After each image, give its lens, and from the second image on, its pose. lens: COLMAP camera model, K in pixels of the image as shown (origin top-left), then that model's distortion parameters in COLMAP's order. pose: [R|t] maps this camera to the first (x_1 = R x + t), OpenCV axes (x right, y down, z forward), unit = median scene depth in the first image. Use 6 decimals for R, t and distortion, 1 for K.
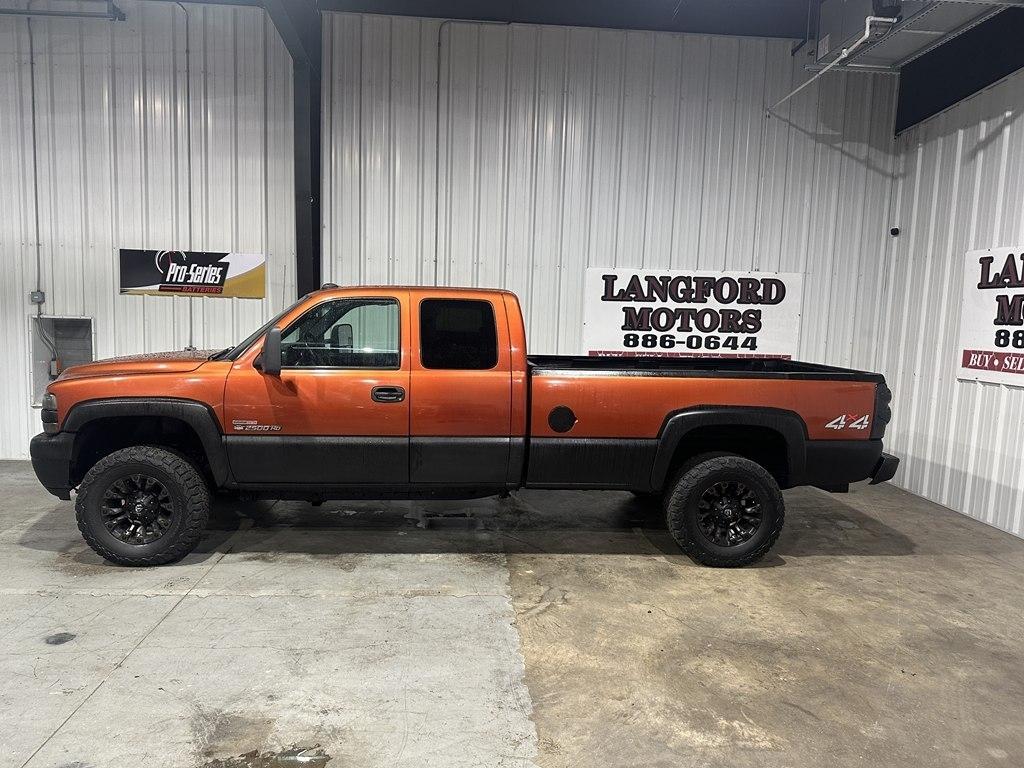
lens RADIAL K [[713.5, 0, 509.4], [0, 713.5, 388.2], [0, 0, 1]] dist [0.031857, -0.036137]
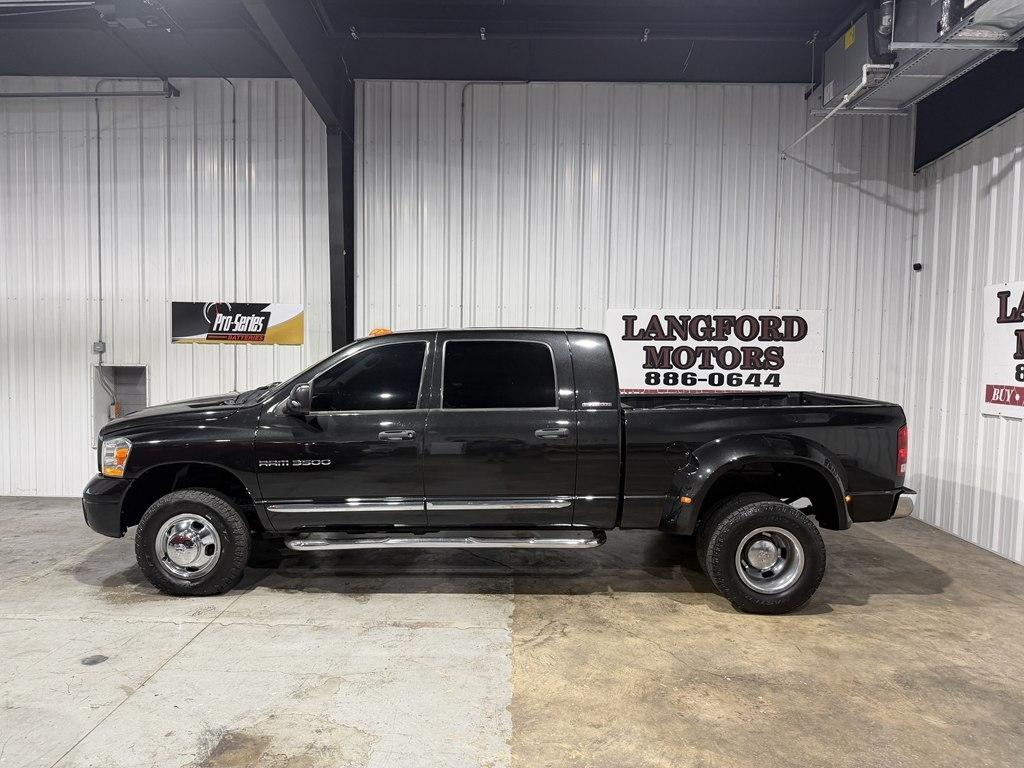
lens RADIAL K [[715.3, 0, 509.8], [0, 715.3, 386.6], [0, 0, 1]] dist [0.028494, -0.035372]
pose [[0.996736, -0.013111, -0.079662, 0.050890], [0.008885, 0.998546, -0.053174, -0.003264], [0.080244, 0.052292, 0.995403, -0.034587]]
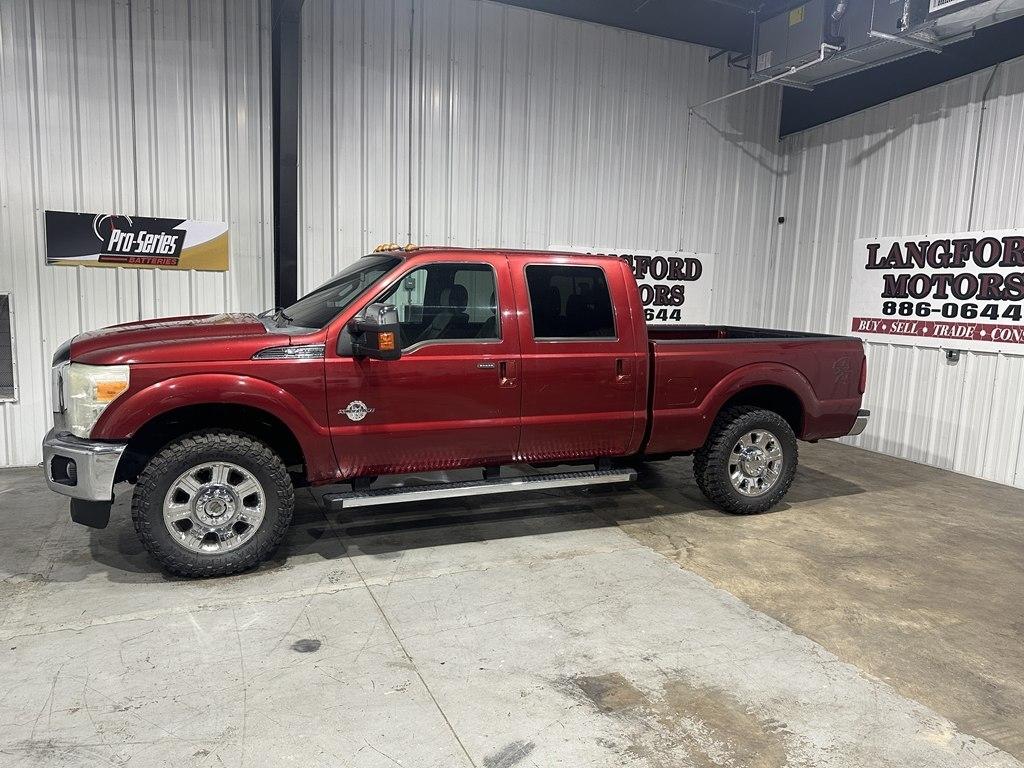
lens RADIAL K [[715.2, 0, 509.7], [0, 715.2, 385.4], [0, 0, 1]] dist [0.038955, -0.049685]
pose [[0.936057, -0.047191, 0.348670, -0.335878], [0.034920, 0.998532, 0.041398, -0.007222], [-0.350112, -0.026575, 0.936331, 0.023423]]
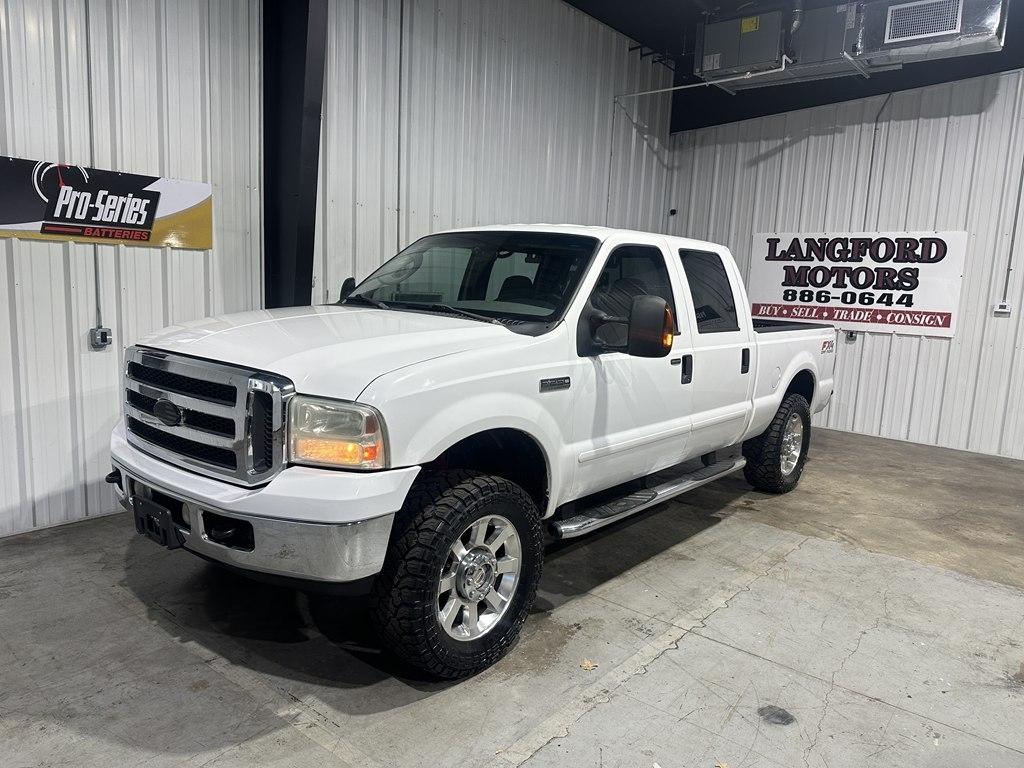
lens RADIAL K [[722.1, 0, 509.6], [0, 722.1, 383.3], [0, 0, 1]] dist [0.001011, -0.007592]
pose [[0.684325, -0.104813, 0.721605, -0.658687], [0.056355, 0.994258, 0.090972, -0.047596], [-0.726997, -0.021588, 0.686302, 0.330796]]
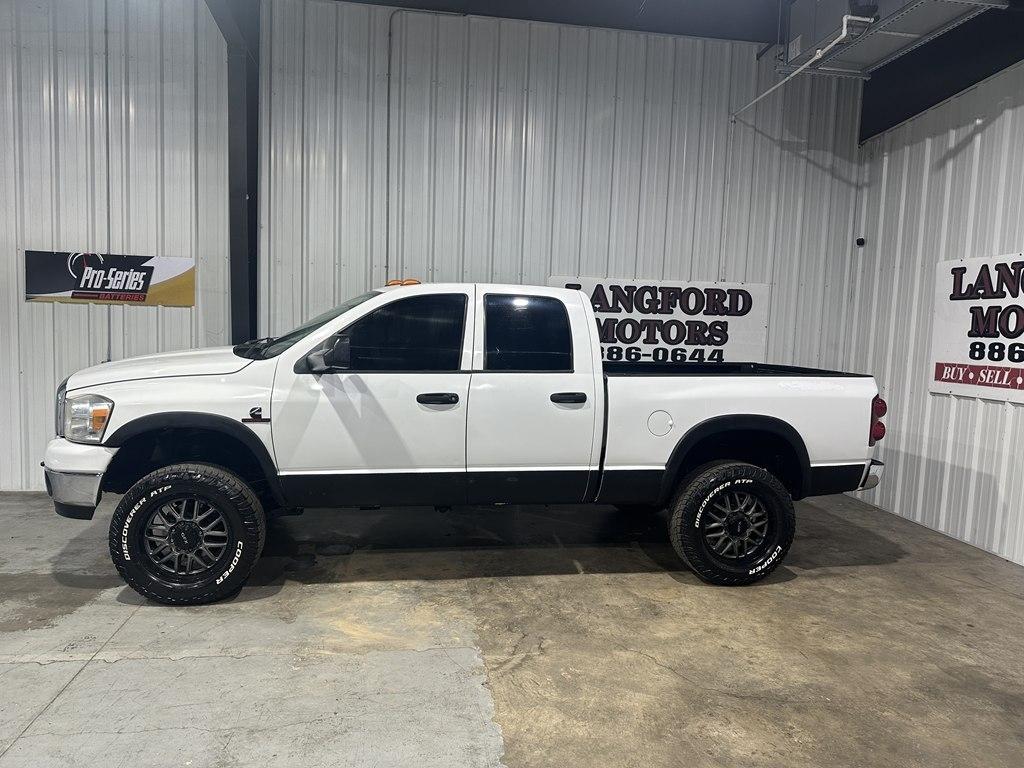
lens RADIAL K [[712.2, 0, 516.6], [0, 712.2, 387.3], [0, 0, 1]] dist [0.039403, -0.045373]
pose [[0.996438, -0.005034, 0.084180, -0.014780], [0.006515, 0.999829, -0.017324, -0.006118], [-0.084078, 0.017810, 0.996300, 0.069785]]
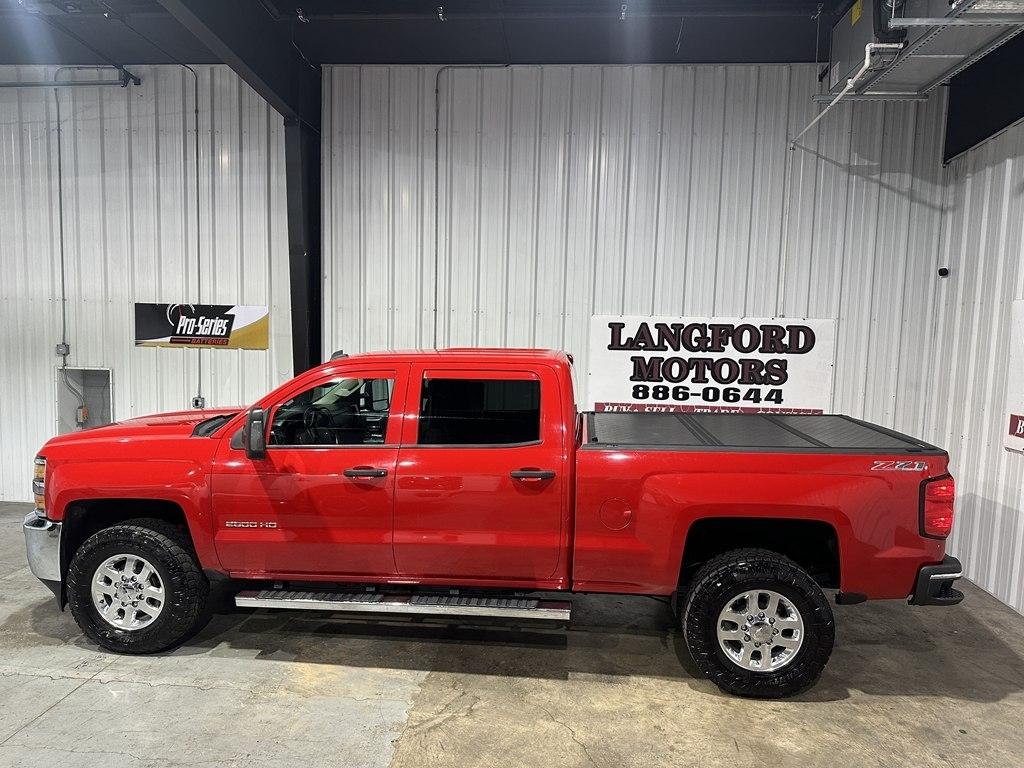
lens RADIAL K [[712.2, 0, 516.6], [0, 712.2, 387.3], [0, 0, 1]] dist [0.039403, -0.045373]
pose [[0.989183, 0.006651, -0.146538, 0.154467], [-0.009572, 0.999769, -0.019239, -0.056694], [0.146376, 0.020433, 0.989018, 0.056228]]
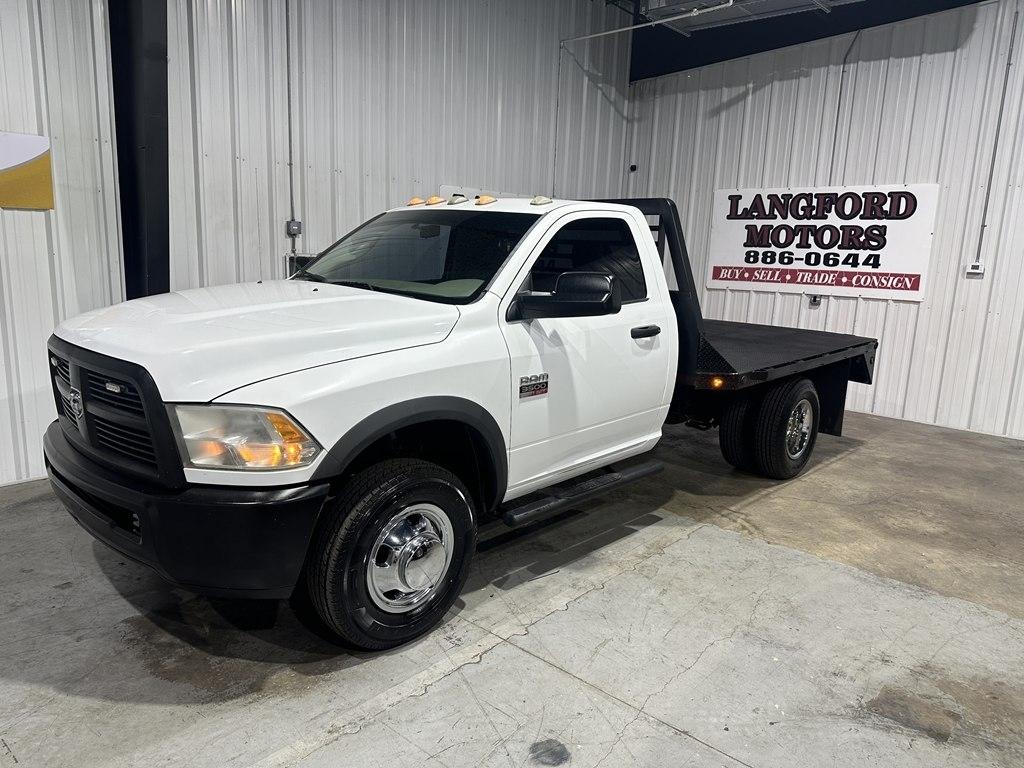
lens RADIAL K [[720.2, 0, 509.2], [0, 720.2, 383.3], [0, 0, 1]] dist [0.023429, -0.035884]
pose [[0.709483, -0.138828, 0.690913, -0.517773], [0.062552, 0.988940, 0.134479, -0.037789], [-0.701941, -0.052193, 0.710320, 0.278768]]
